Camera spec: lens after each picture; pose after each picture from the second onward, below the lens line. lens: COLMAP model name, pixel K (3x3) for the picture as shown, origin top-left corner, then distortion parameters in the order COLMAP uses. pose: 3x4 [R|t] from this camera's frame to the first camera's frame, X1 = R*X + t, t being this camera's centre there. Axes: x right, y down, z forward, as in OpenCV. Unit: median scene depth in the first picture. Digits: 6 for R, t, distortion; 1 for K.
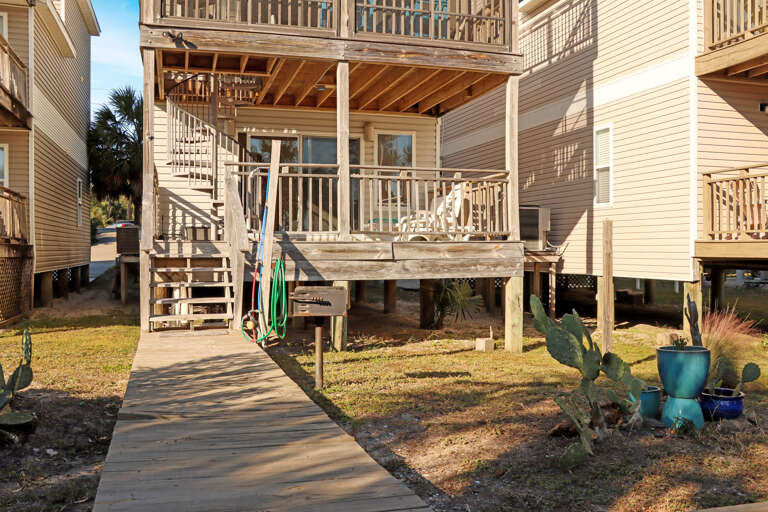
lens RADIAL K [[702.5, 0, 386.3], [0, 702.5, 269.7], [0, 0, 1]] dist [-0.153770, 0.193315]
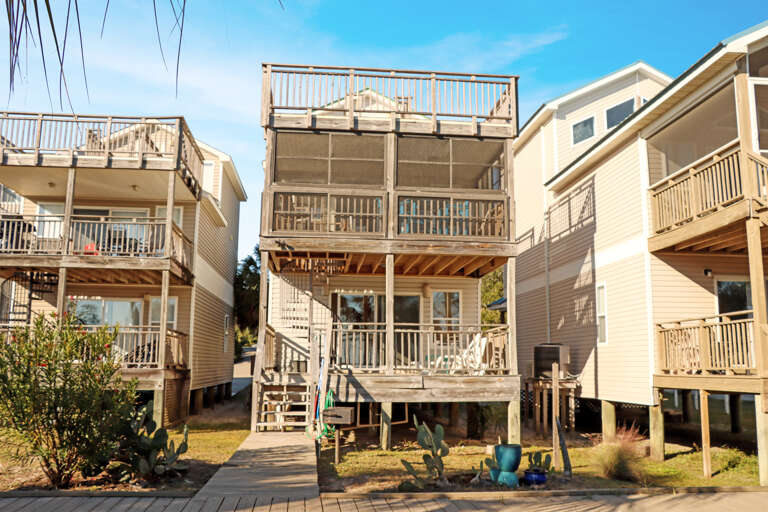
lens RADIAL K [[702.5, 0, 386.3], [0, 702.5, 269.7], [0, 0, 1]] dist [-0.153770, 0.193315]
pose [[0.979362, -0.018406, -0.201275, 0.186144], [-0.014380, 0.986976, -0.160224, -0.018837], [0.201603, 0.159812, 0.966342, -0.365710]]
